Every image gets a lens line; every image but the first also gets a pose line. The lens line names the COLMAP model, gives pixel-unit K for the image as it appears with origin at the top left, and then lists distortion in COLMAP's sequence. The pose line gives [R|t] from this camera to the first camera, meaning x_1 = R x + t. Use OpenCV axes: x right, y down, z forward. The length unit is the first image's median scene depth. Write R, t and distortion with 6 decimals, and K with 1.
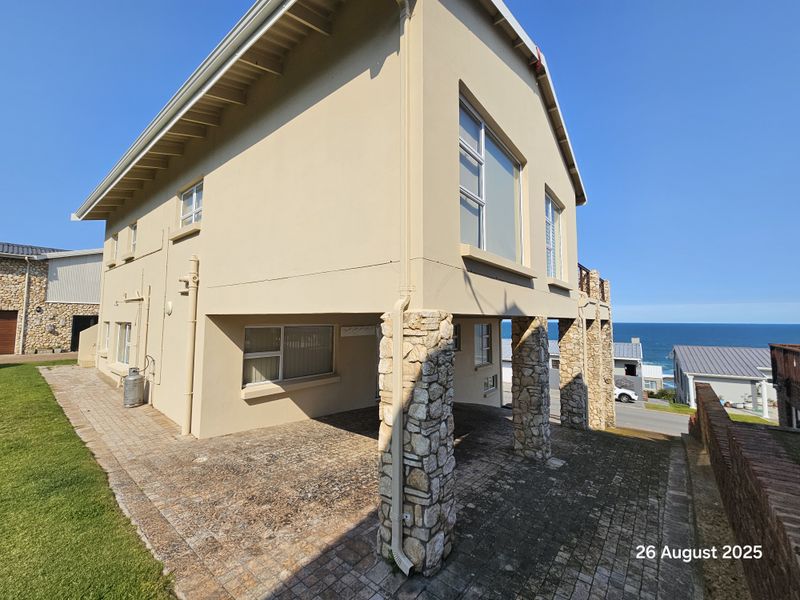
lens RADIAL K [[326.9, 0, 398.6], [0, 326.9, 296.4], [0, 0, 1]] dist [0.000113, 0.000120]
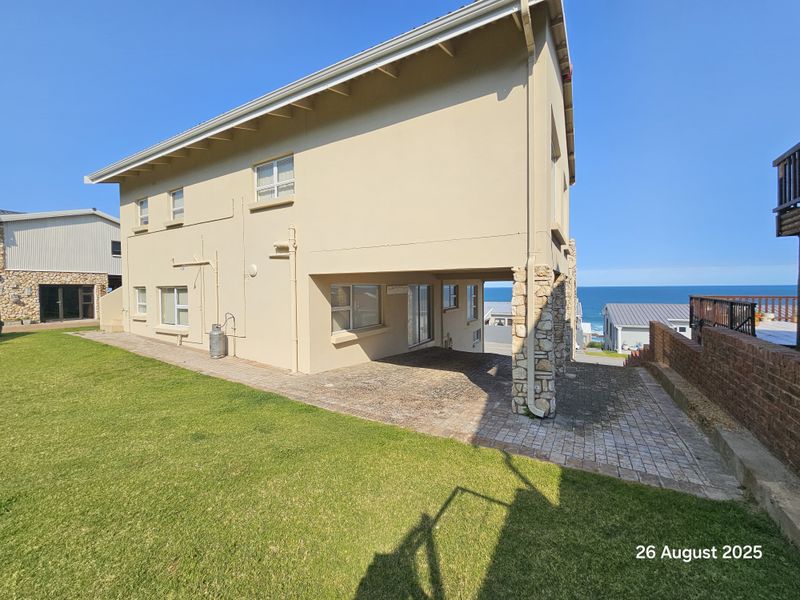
lens RADIAL K [[326.9, 0, 398.6], [0, 326.9, 296.4], [0, 0, 1]] dist [0.000113, 0.000120]
pose [[0.988208, -0.020777, 0.151700, -0.446802], [0.005485, 0.994918, 0.100540, 0.016663], [-0.153018, -0.098522, 0.983300, -0.241251]]
